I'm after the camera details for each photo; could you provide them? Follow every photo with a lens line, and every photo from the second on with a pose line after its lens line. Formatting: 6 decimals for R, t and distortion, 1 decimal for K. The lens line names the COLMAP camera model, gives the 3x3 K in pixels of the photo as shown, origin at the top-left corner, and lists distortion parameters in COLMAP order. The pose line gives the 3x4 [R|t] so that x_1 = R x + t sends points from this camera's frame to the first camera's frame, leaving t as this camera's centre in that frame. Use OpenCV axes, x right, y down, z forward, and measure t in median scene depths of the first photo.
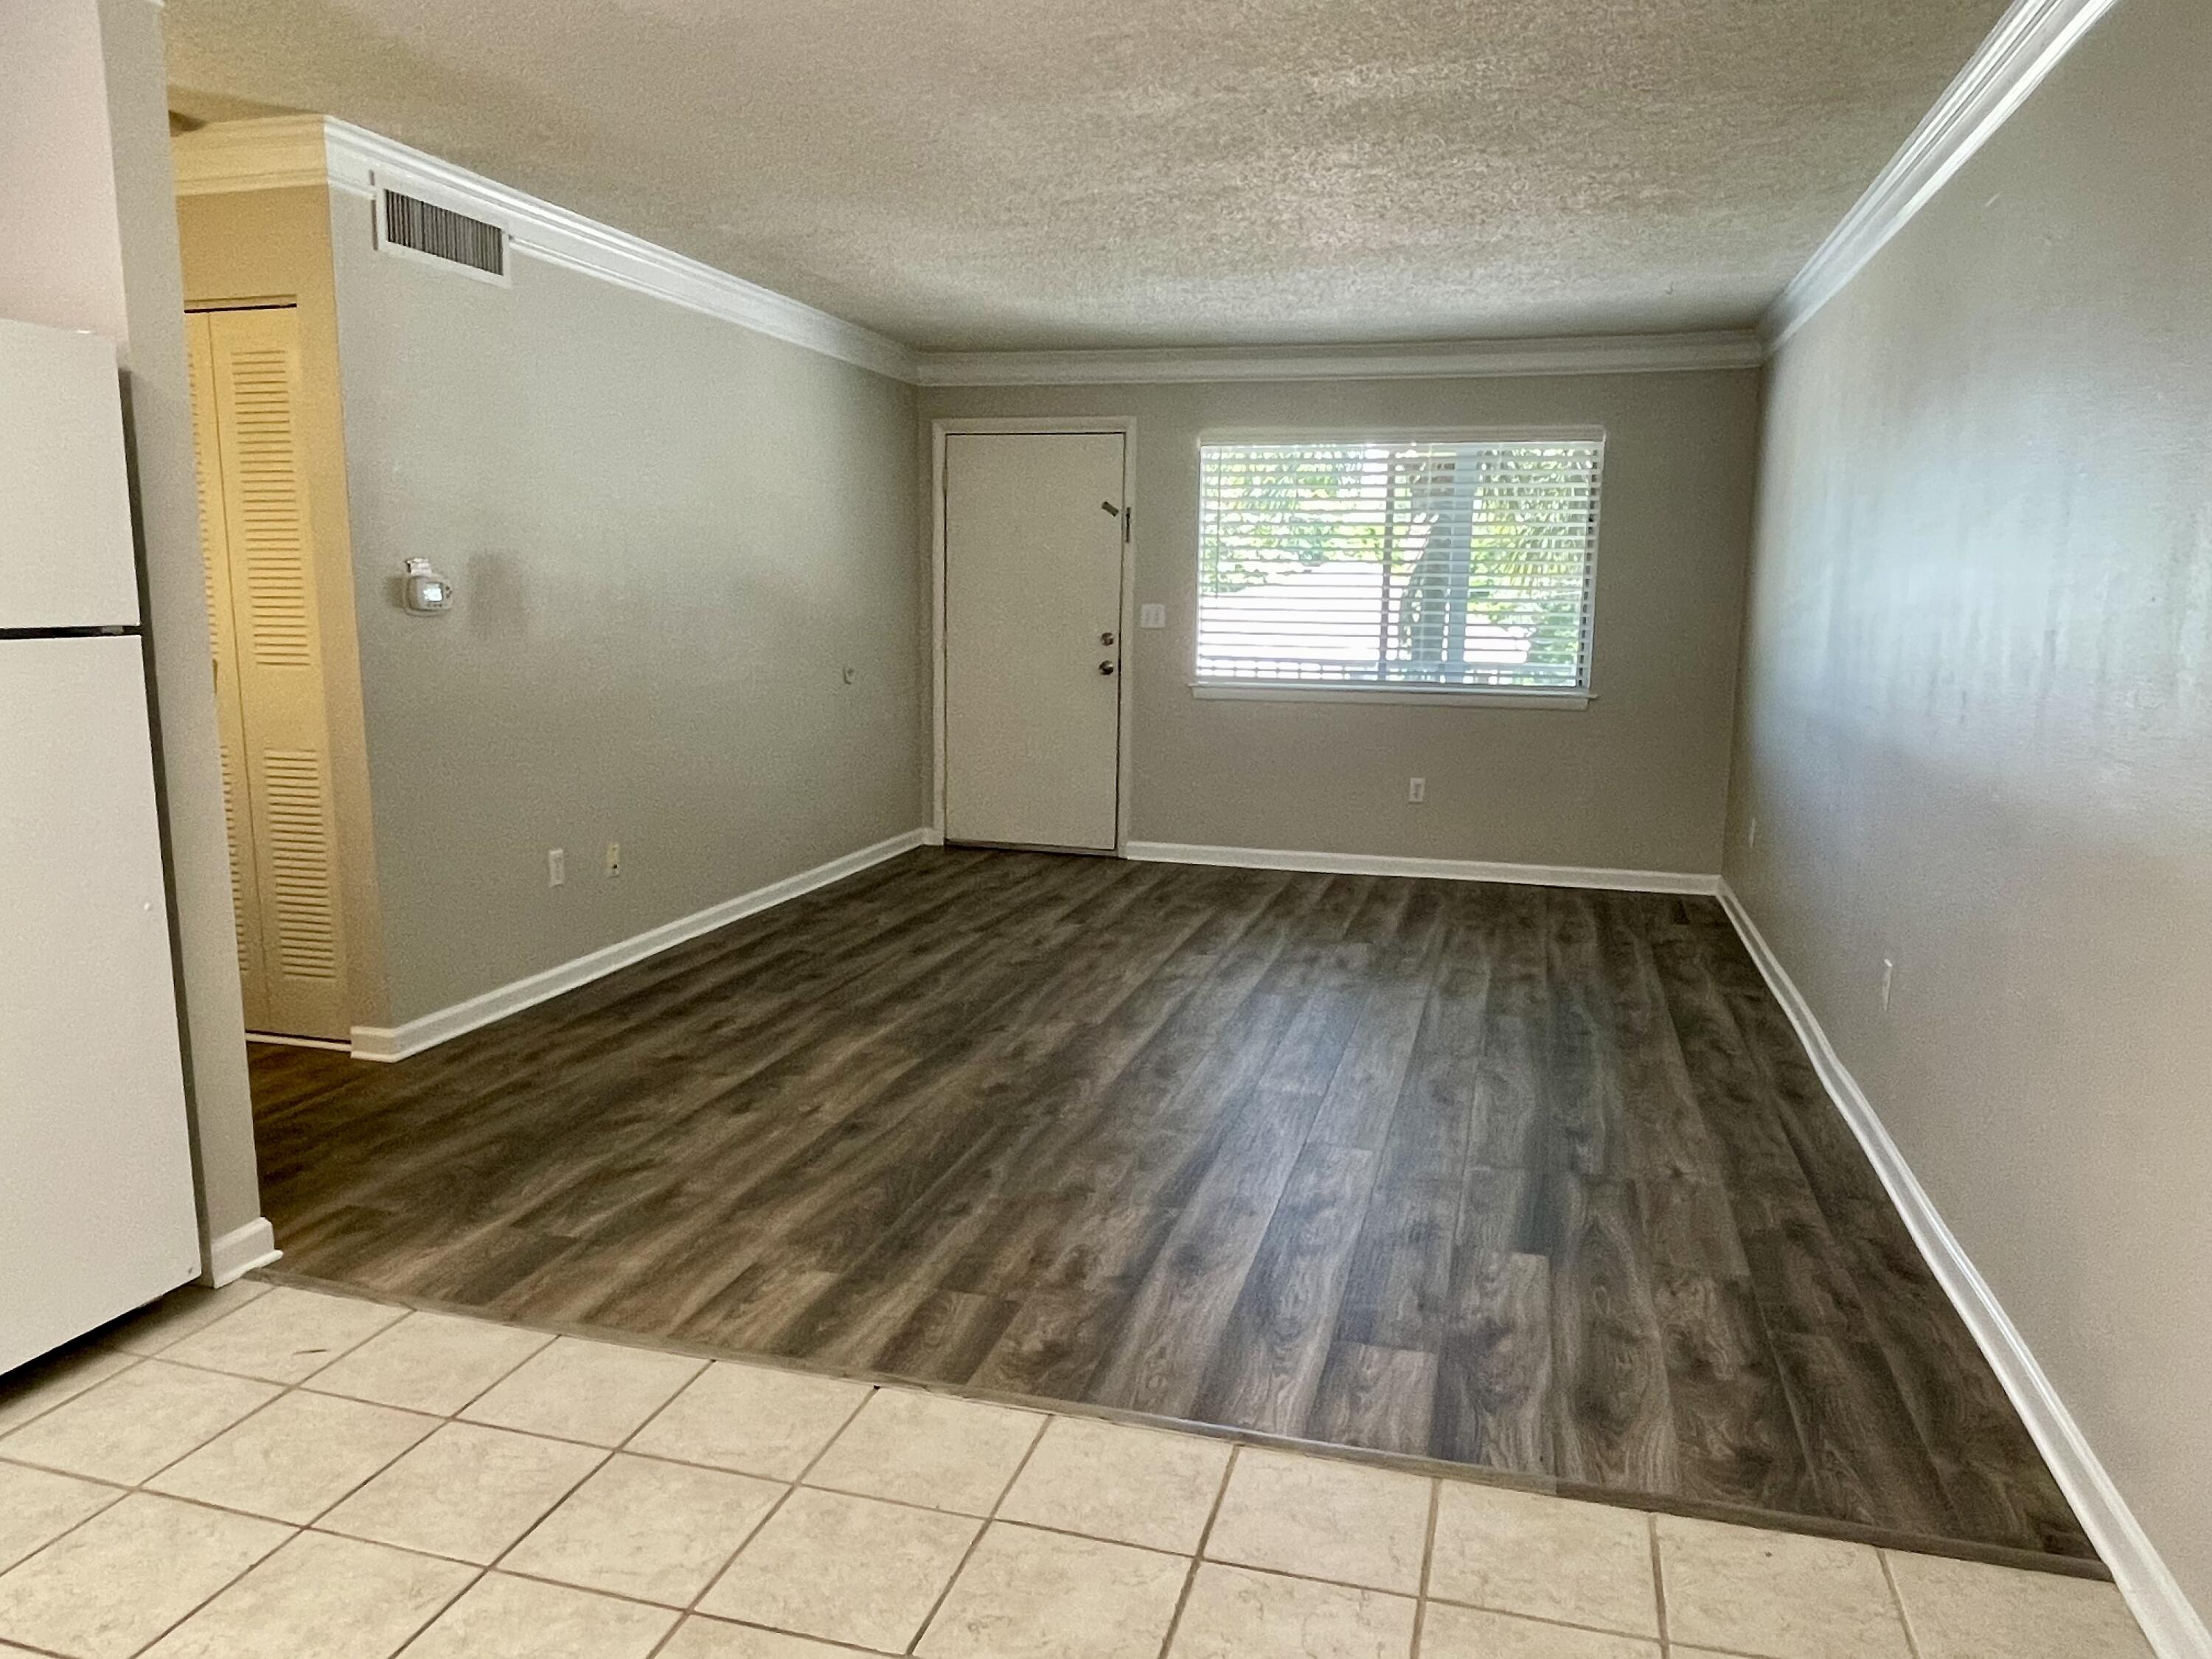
lens RADIAL K [[1507.7, 0, 1110.4], [0, 1507.7, 823.6], [0, 0, 1]] dist [0.006666, 0.000902]
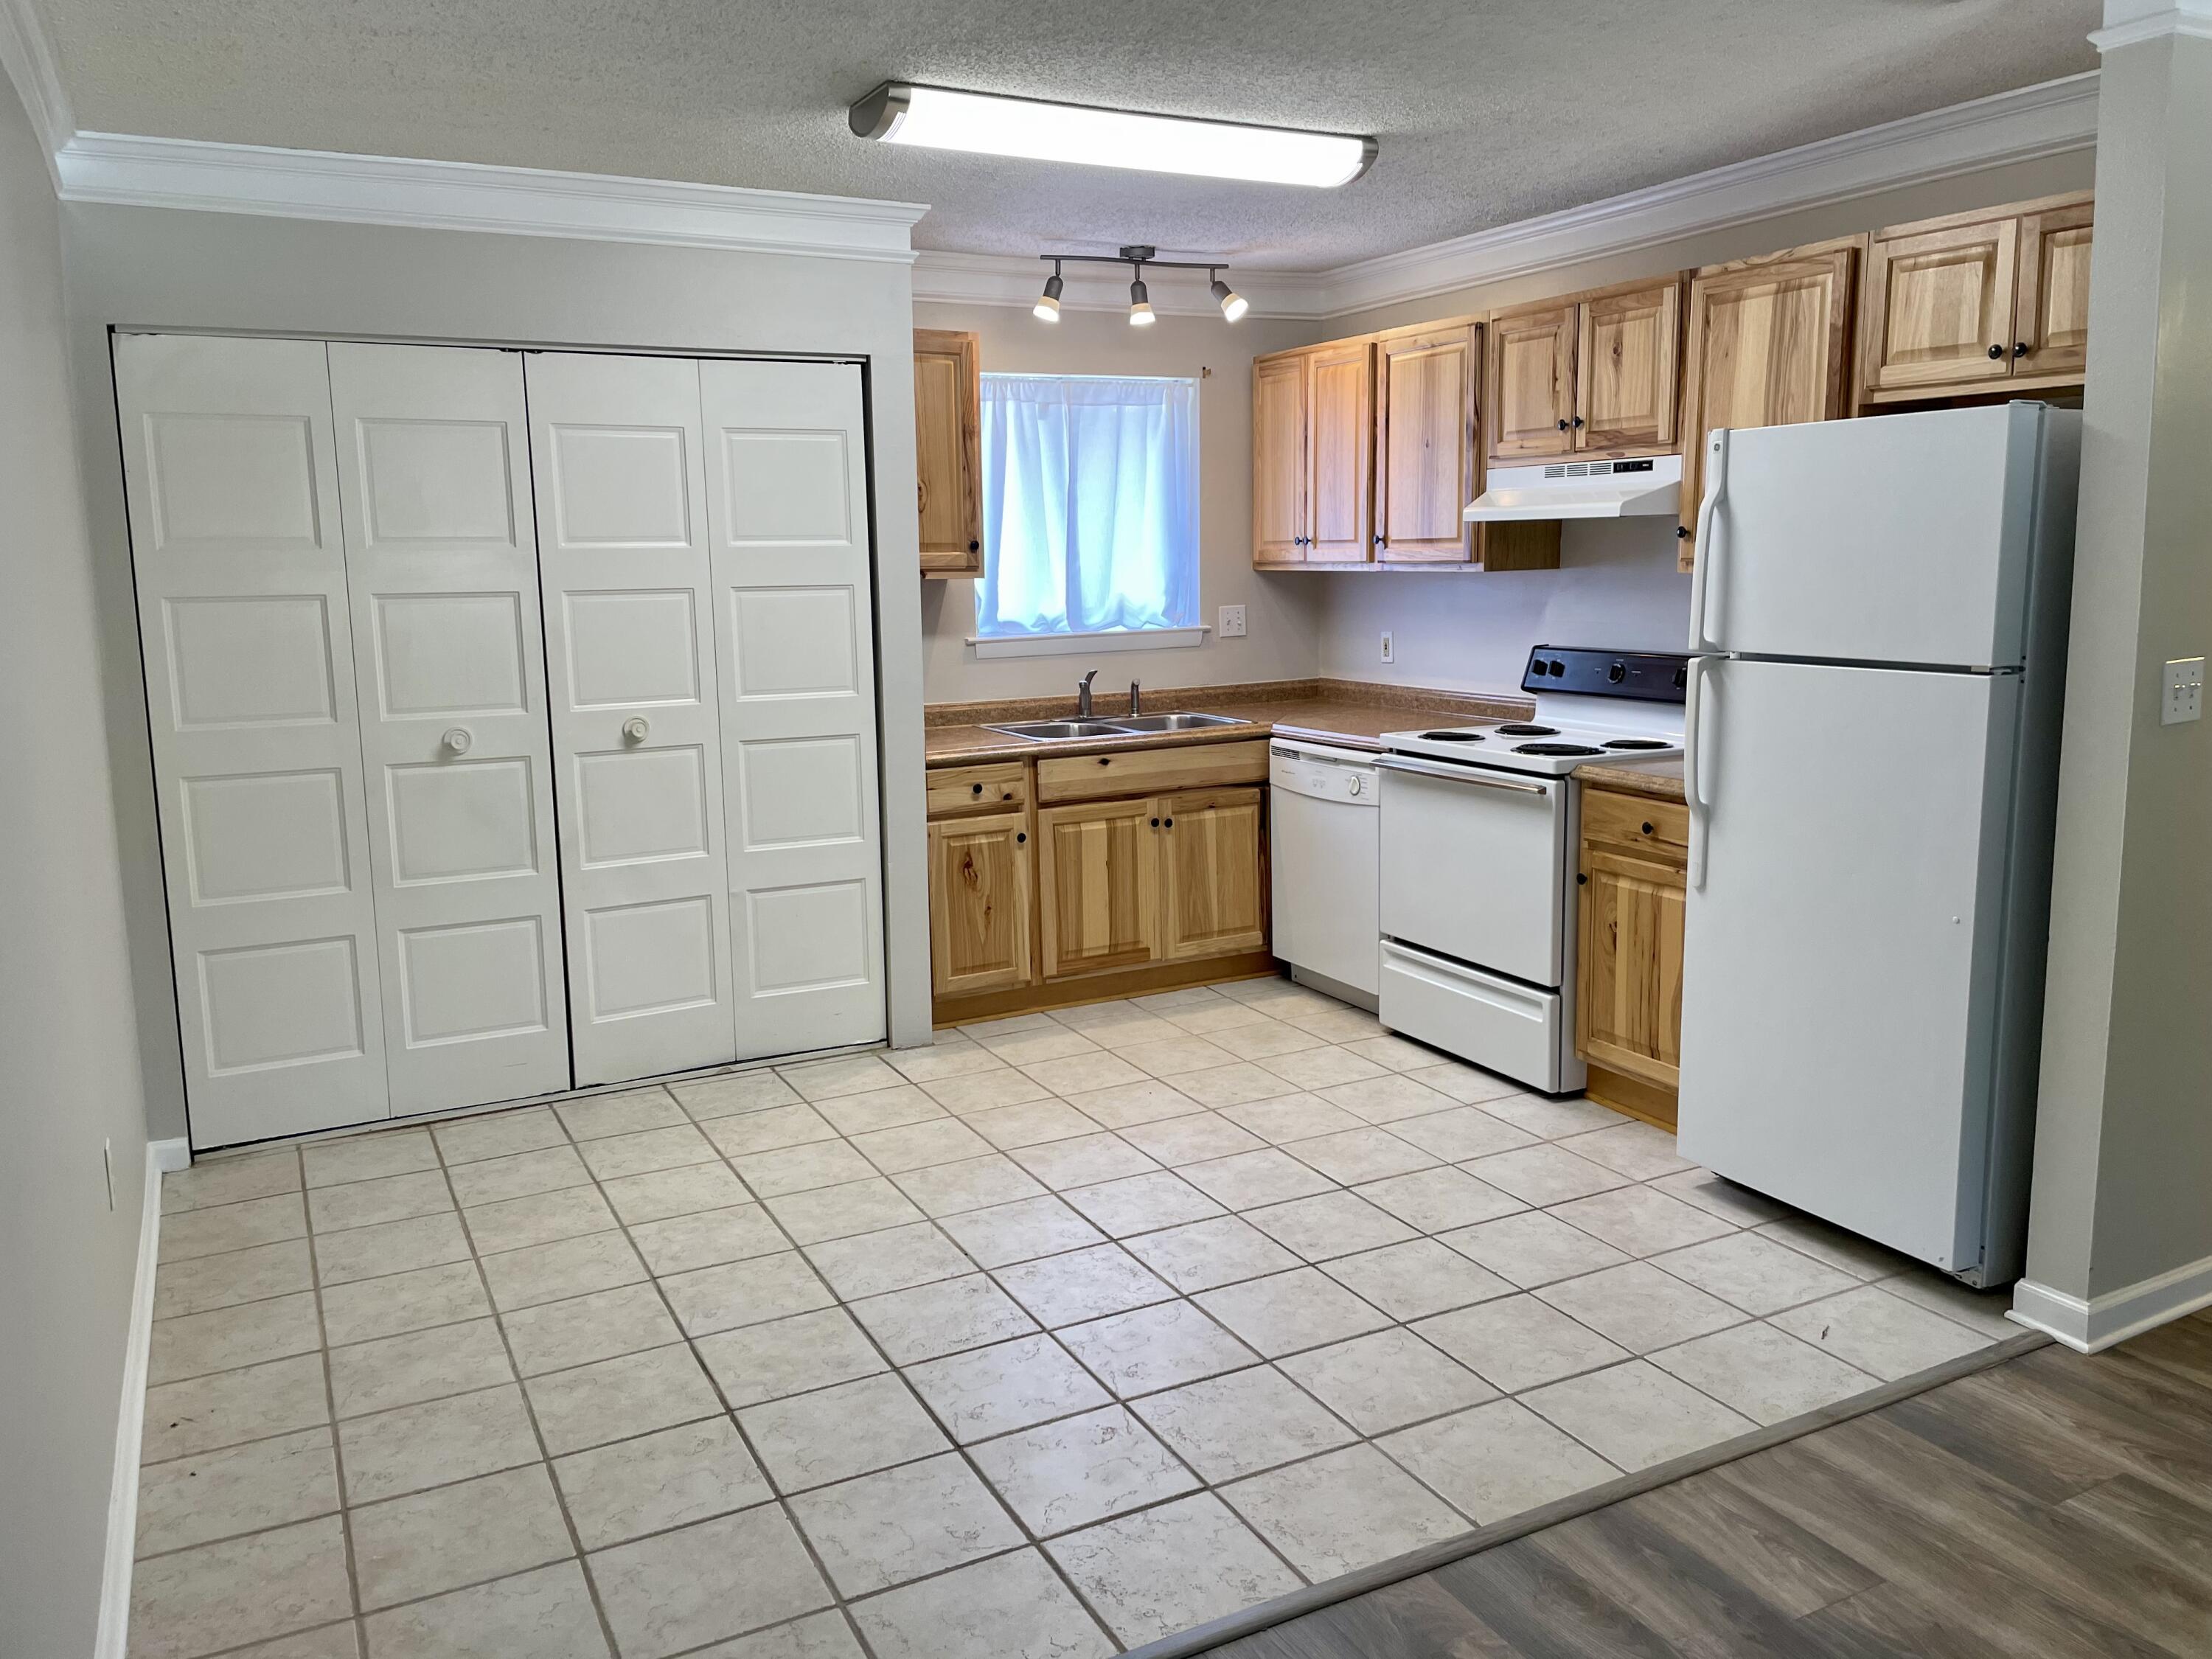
lens RADIAL K [[1667.4, 0, 1109.0], [0, 1667.4, 827.4], [0, 0, 1]] dist [0.004633, 0.000652]
pose [[-0.734390, 0.105303, -0.670509, 0.589956], [-0.100263, 0.960222, 0.260618, -0.249710], [0.671281, 0.258622, -0.694619, 1.331225]]
